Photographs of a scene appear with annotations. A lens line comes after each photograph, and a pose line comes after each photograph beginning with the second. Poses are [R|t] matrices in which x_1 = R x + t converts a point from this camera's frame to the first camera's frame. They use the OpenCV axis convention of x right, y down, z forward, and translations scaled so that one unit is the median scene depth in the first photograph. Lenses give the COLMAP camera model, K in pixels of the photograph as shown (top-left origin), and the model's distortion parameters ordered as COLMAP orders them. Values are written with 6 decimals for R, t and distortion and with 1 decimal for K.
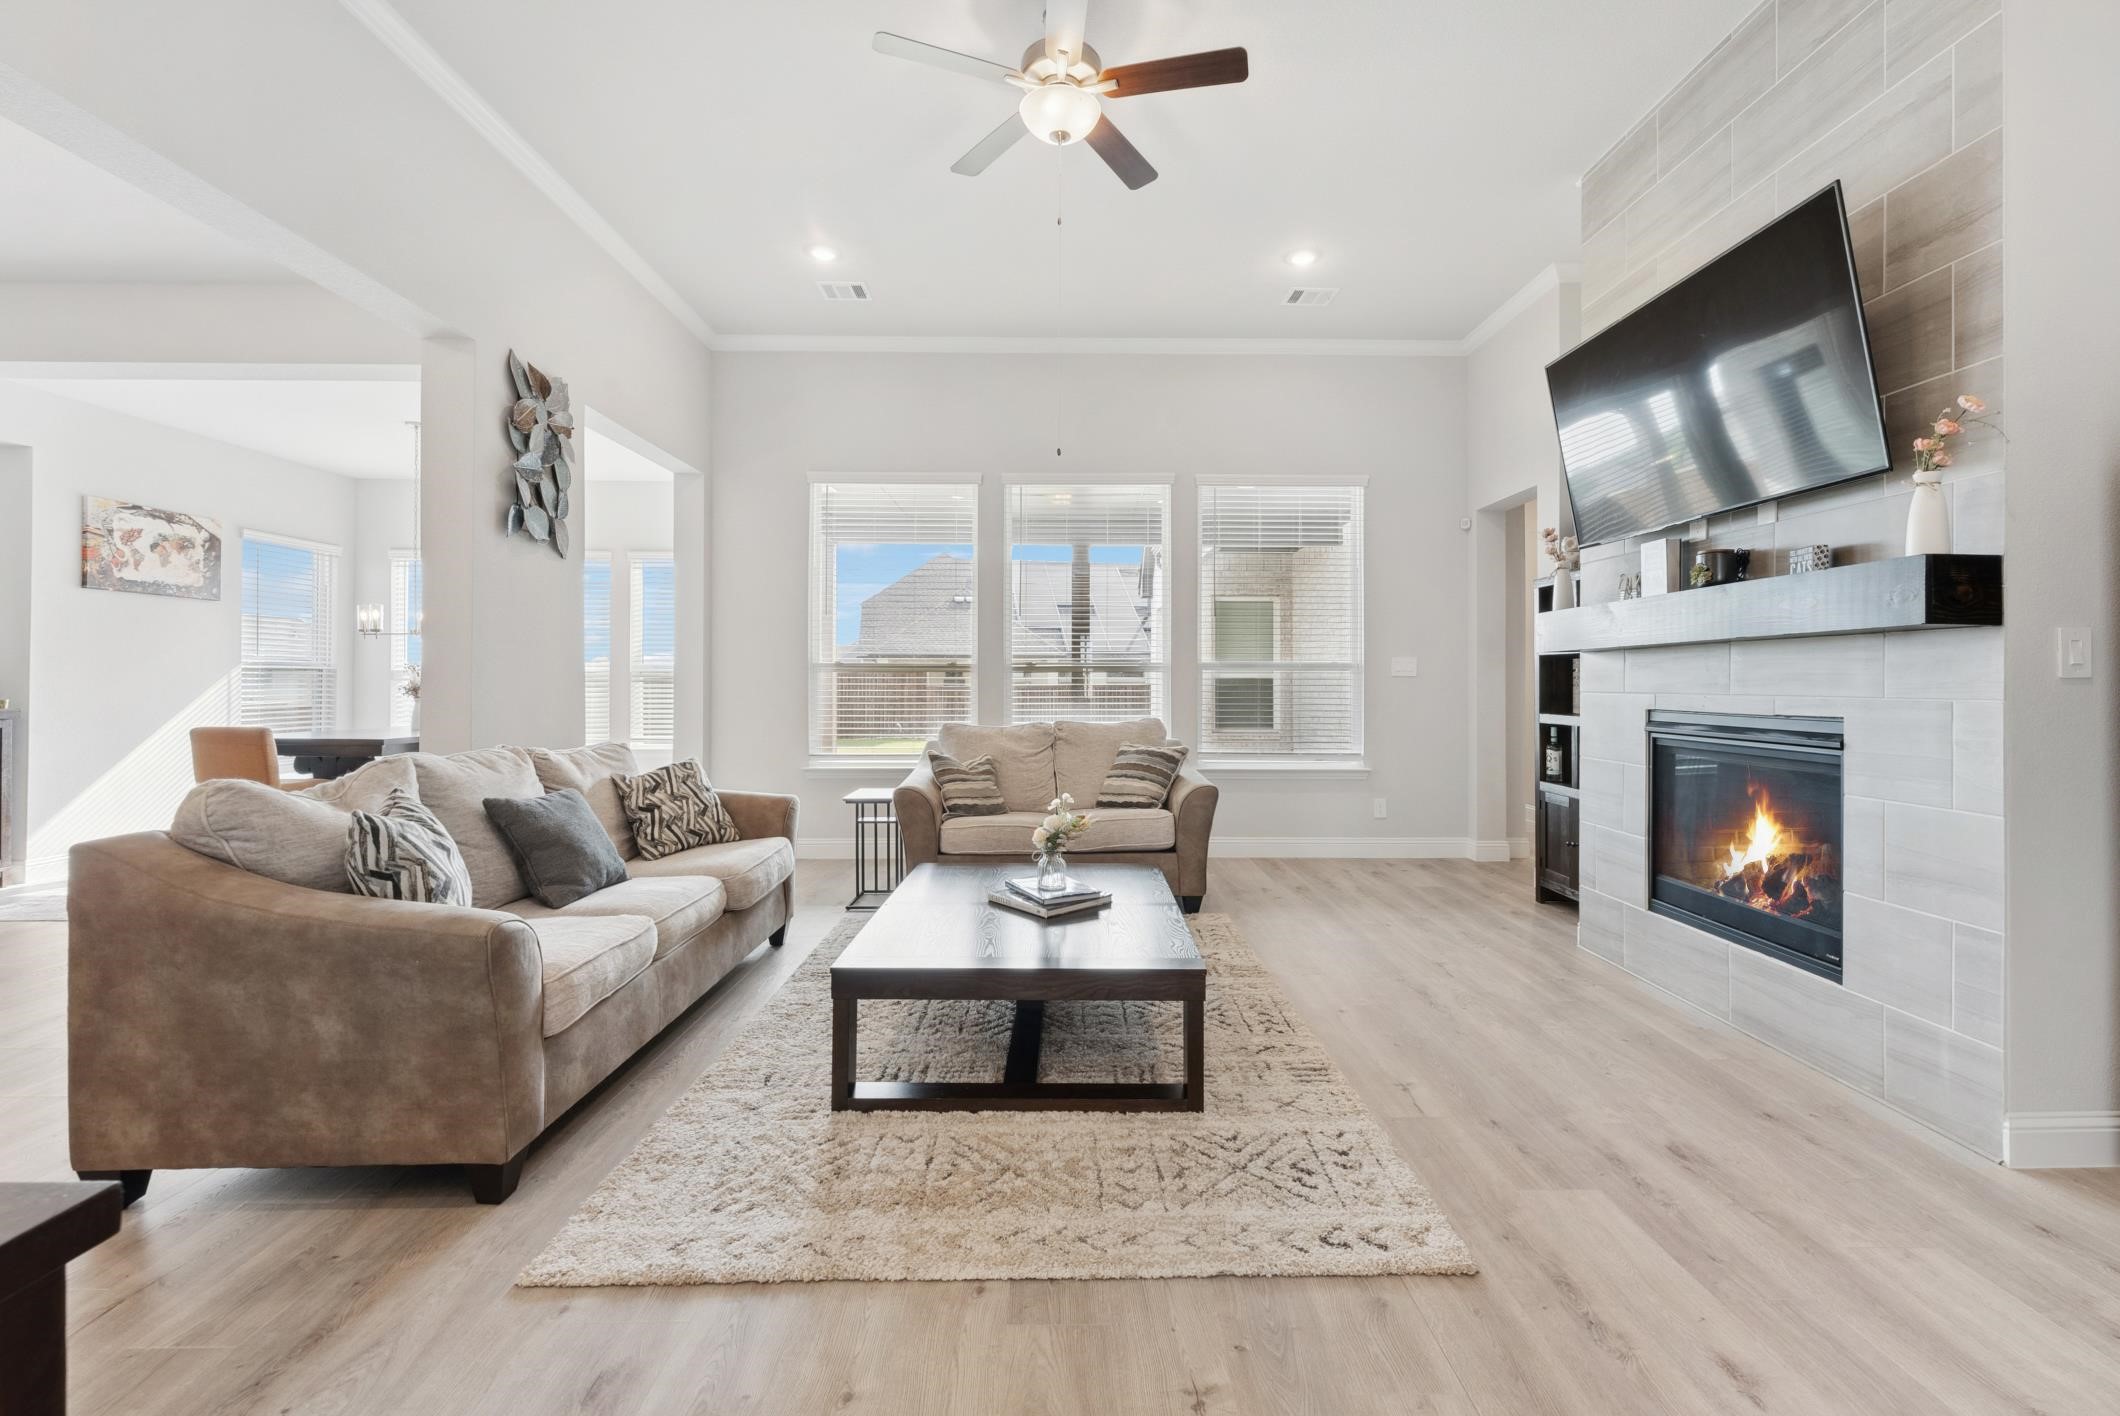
lens RADIAL K [[880.1, 0, 1070.5], [0, 880.1, 677.5], [0, 0, 1]] dist [-0.000091, 0.000482]
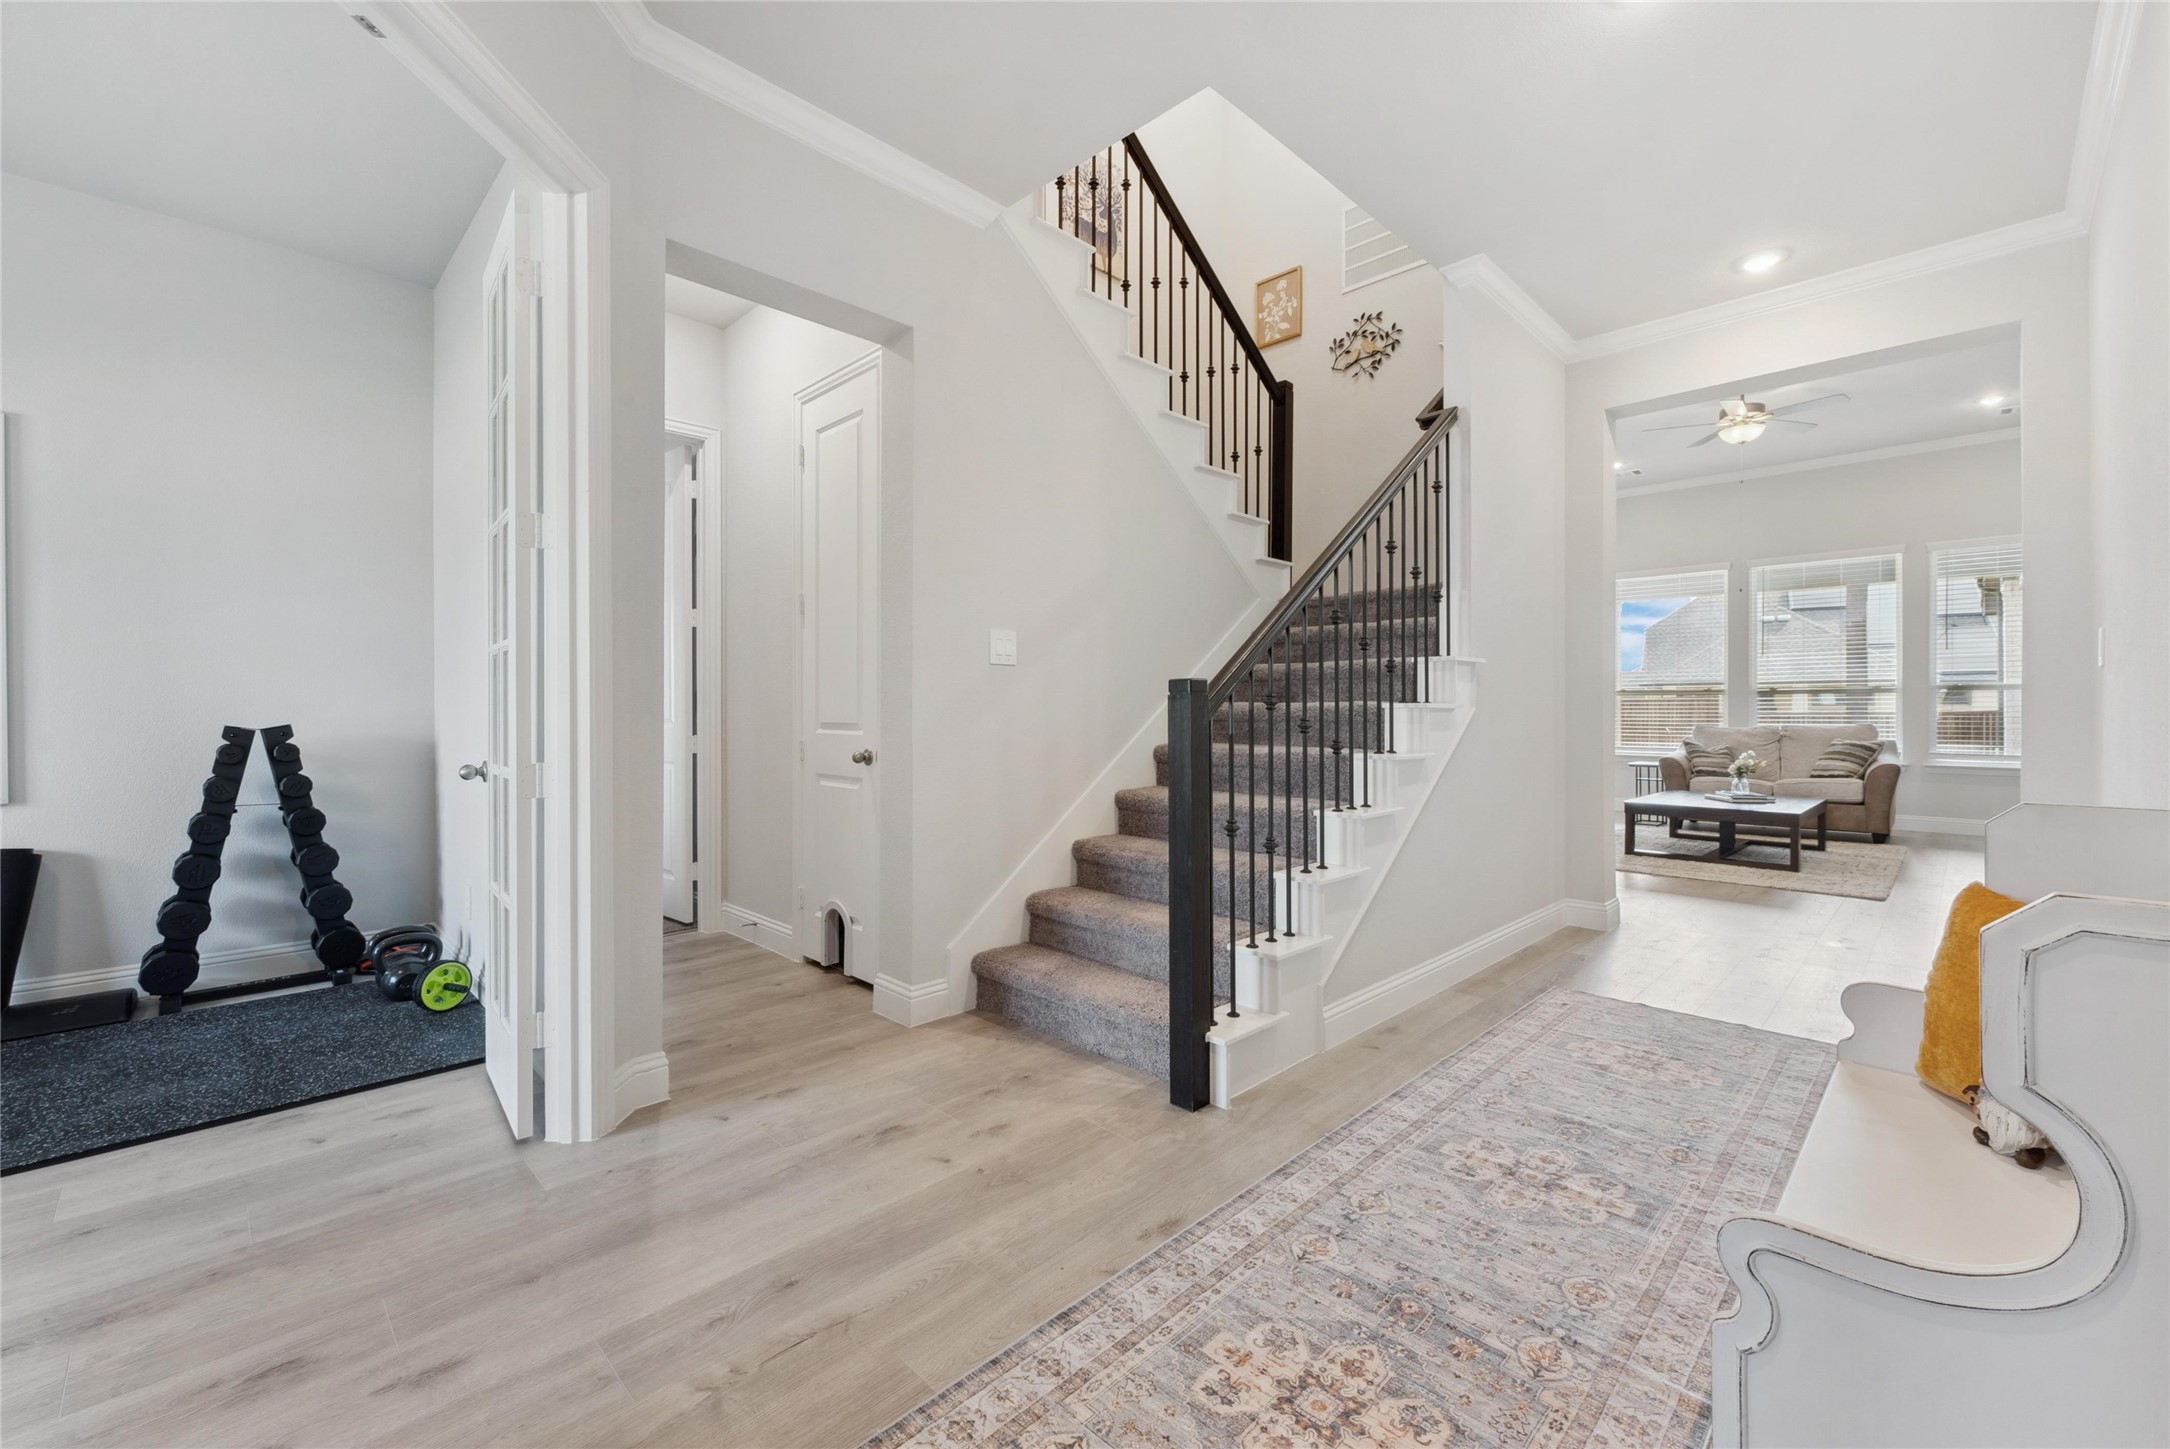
lens RADIAL K [[893.4, 0, 1092.4], [0, 893.4, 713.8], [0, 0, 1]] dist [-0.001694, -0.000101]
pose [[0.705621, -0.000117, -0.708590, 0.267324], [0.004962, 0.999976, 0.004776, 0.018980], [0.708573, -0.006886, 0.705604, -1.080490]]
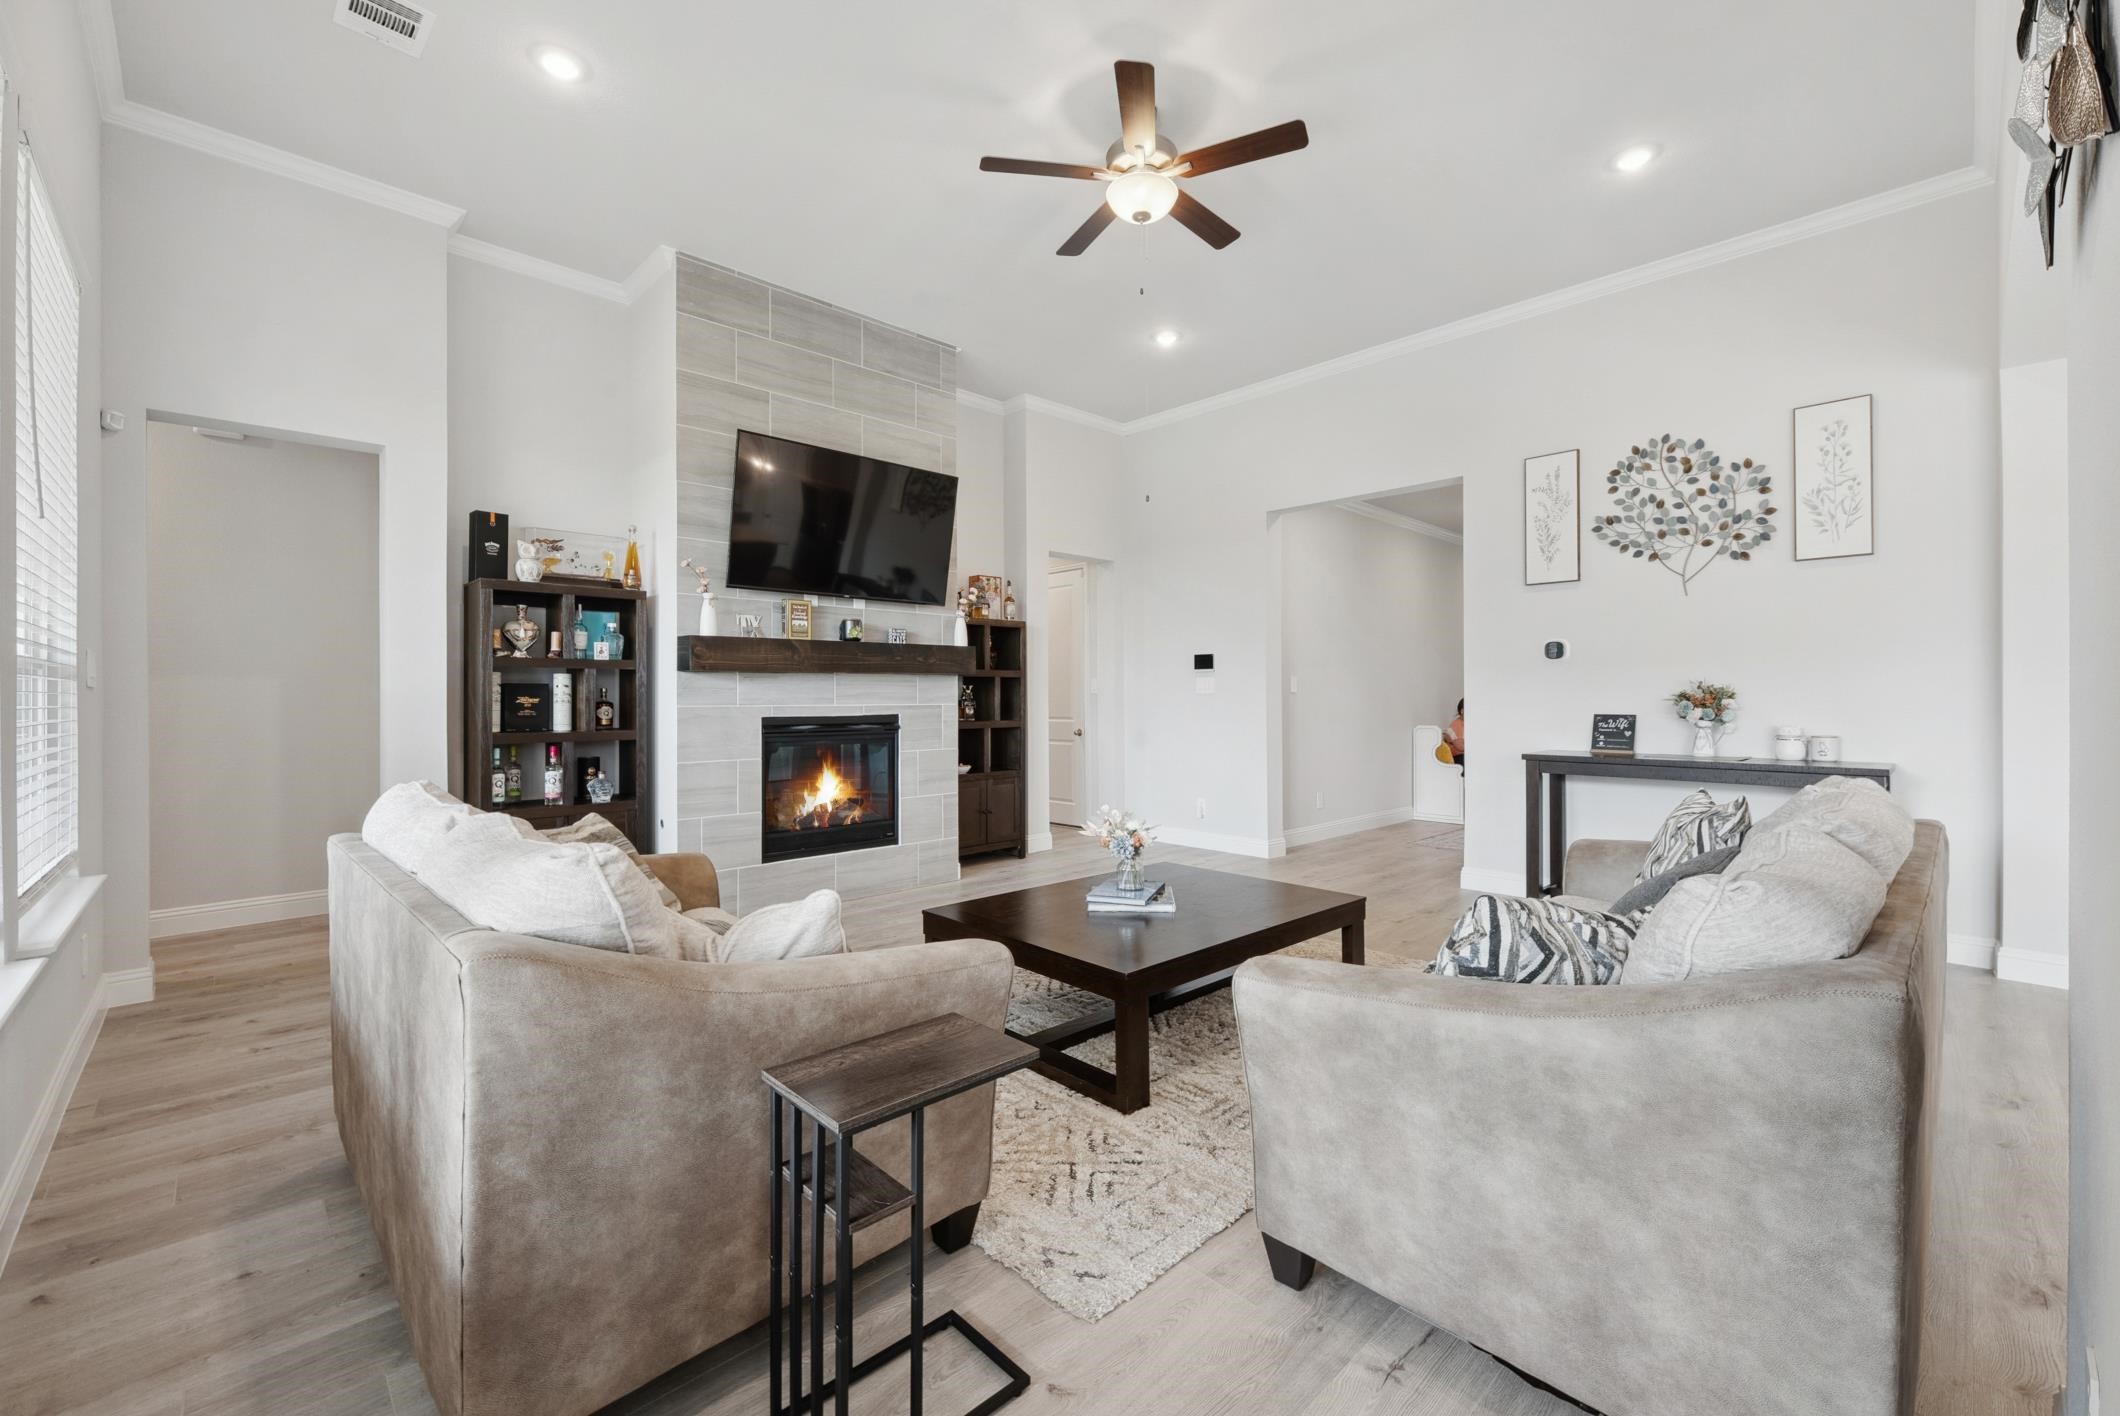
lens RADIAL K [[872.9, 0, 1067.2], [0, 872.9, 697.6], [0, 0, 1]] dist [-0.001694, -0.000101]
pose [[-0.690090, 0.000428, 0.723724, -0.494255], [-0.001549, 0.999997, -0.002069, 0.006798], [-0.723722, -0.002549, -0.690087, 1.208339]]
